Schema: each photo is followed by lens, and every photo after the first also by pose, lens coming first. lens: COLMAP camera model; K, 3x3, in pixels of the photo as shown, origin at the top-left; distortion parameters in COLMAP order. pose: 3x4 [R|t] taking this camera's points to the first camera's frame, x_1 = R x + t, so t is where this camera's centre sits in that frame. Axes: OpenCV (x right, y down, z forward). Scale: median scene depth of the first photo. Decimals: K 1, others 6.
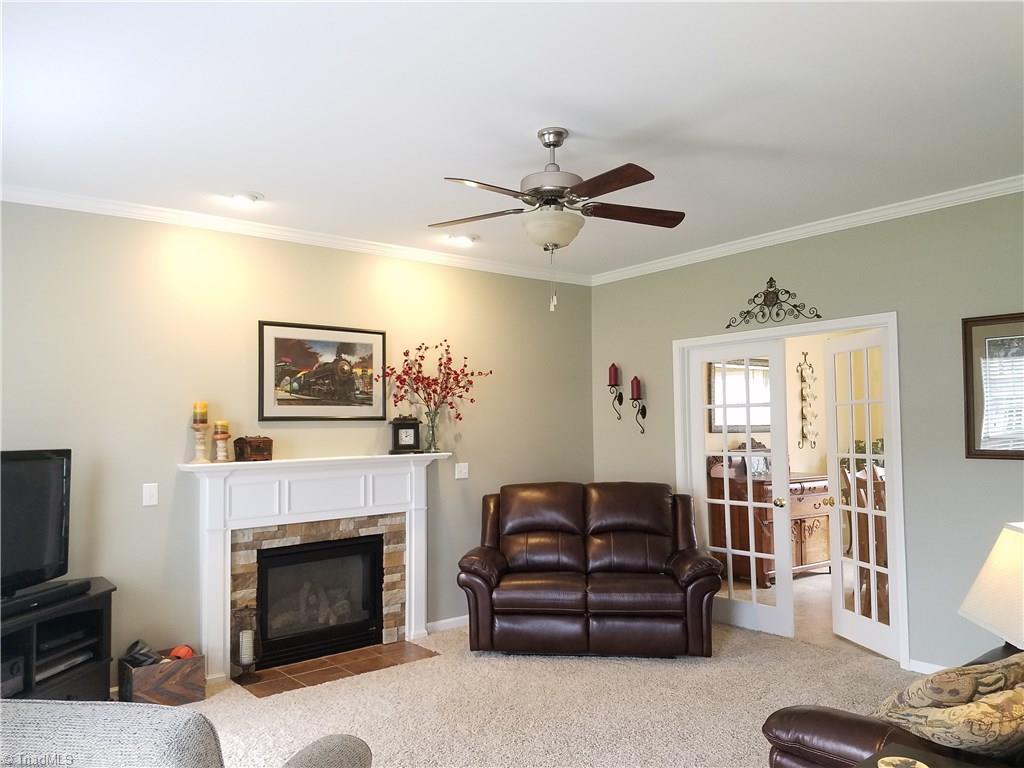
lens RADIAL K [[796.2, 0, 503.3], [0, 796.2, 385.9], [0, 0, 1]] dist [0.263856, -0.354170]
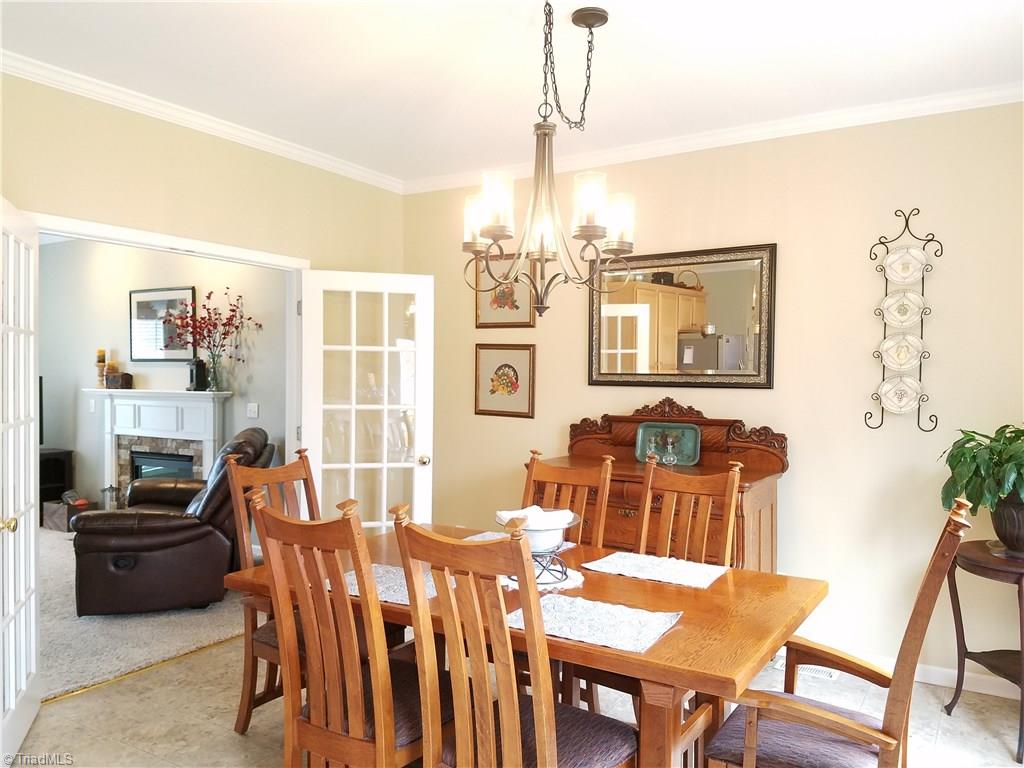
lens RADIAL K [[796.2, 0, 503.3], [0, 796.2, 385.9], [0, 0, 1]] dist [0.263856, -0.354170]
pose [[0.321157, 0.029839, -0.946556, 1.180078], [0.033791, 0.998506, 0.042941, 0.042542], [0.946423, -0.045776, 0.319669, 1.069298]]
